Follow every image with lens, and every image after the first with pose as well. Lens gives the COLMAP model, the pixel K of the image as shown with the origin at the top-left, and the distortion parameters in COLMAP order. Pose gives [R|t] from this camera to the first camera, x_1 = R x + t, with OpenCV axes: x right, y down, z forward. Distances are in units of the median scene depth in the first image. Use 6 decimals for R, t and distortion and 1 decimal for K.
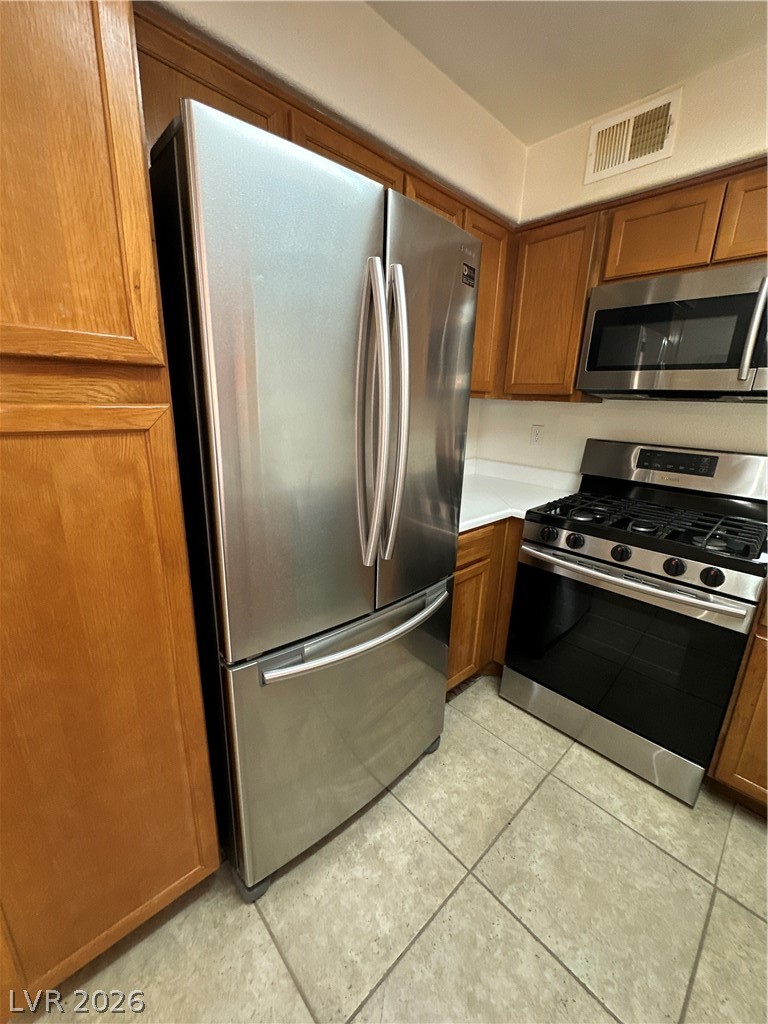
lens RADIAL K [[410.4, 0, 385.5], [0, 410.4, 513.2], [0, 0, 1]] dist [-0.003584, 0.000414]
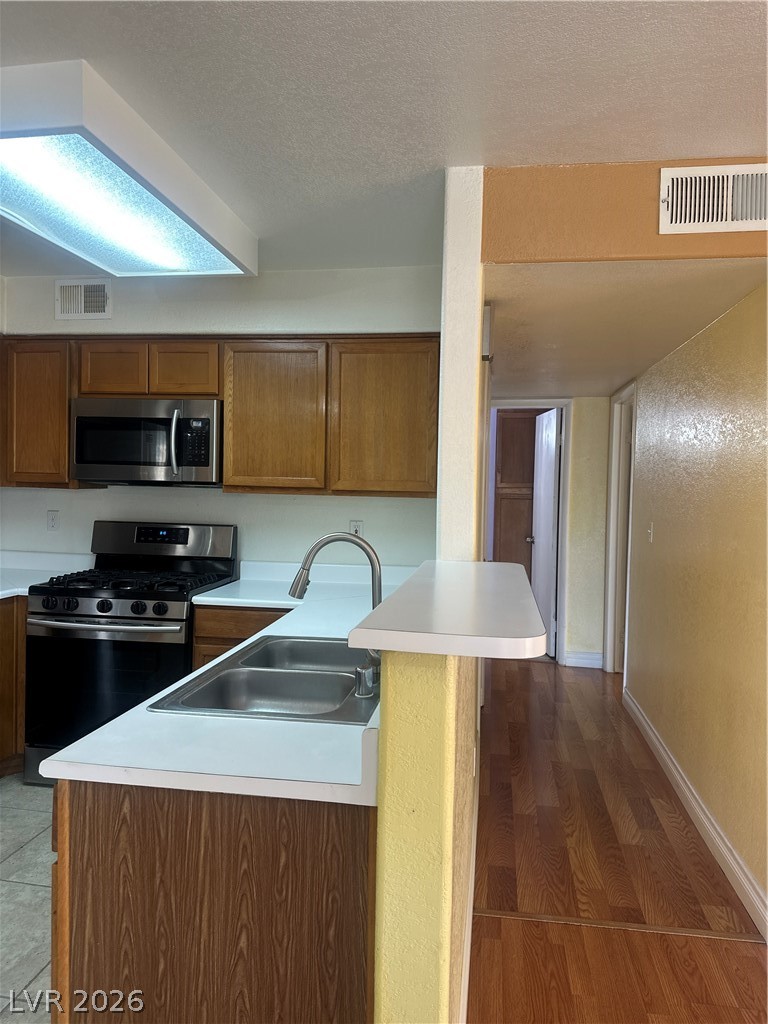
lens RADIAL K [[717.8, 0, 379.5], [0, 717.8, 508.8], [0, 0, 1]] dist [0.085742, -0.115189]
pose [[0.798365, -0.036489, 0.601067, -0.073772], [0.165632, 0.972968, -0.160934, 0.267611], [-0.578946, 0.228040, 0.782827, -1.146126]]
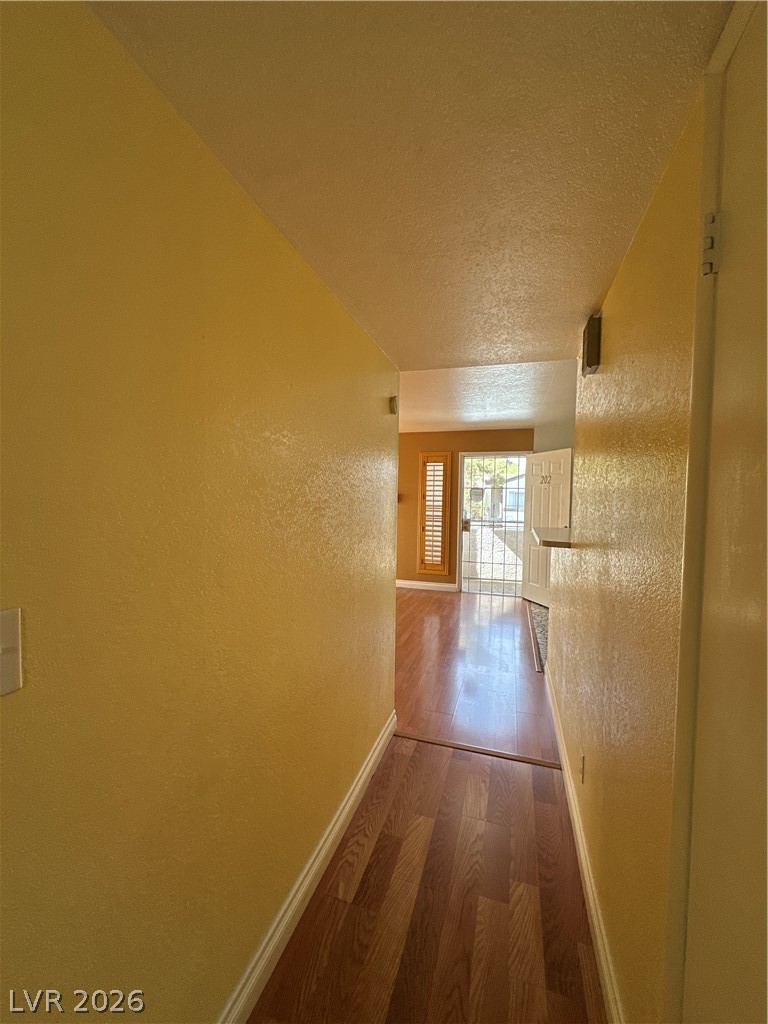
lens RADIAL K [[410.4, 0, 385.5], [0, 410.4, 513.2], [0, 0, 1]] dist [-0.003584, 0.000414]
pose [[-0.873967, -0.029735, -0.485075, 2.050766], [-0.171599, 0.952716, 0.250772, -0.135883], [0.454682, 0.302405, -0.837744, 0.656641]]
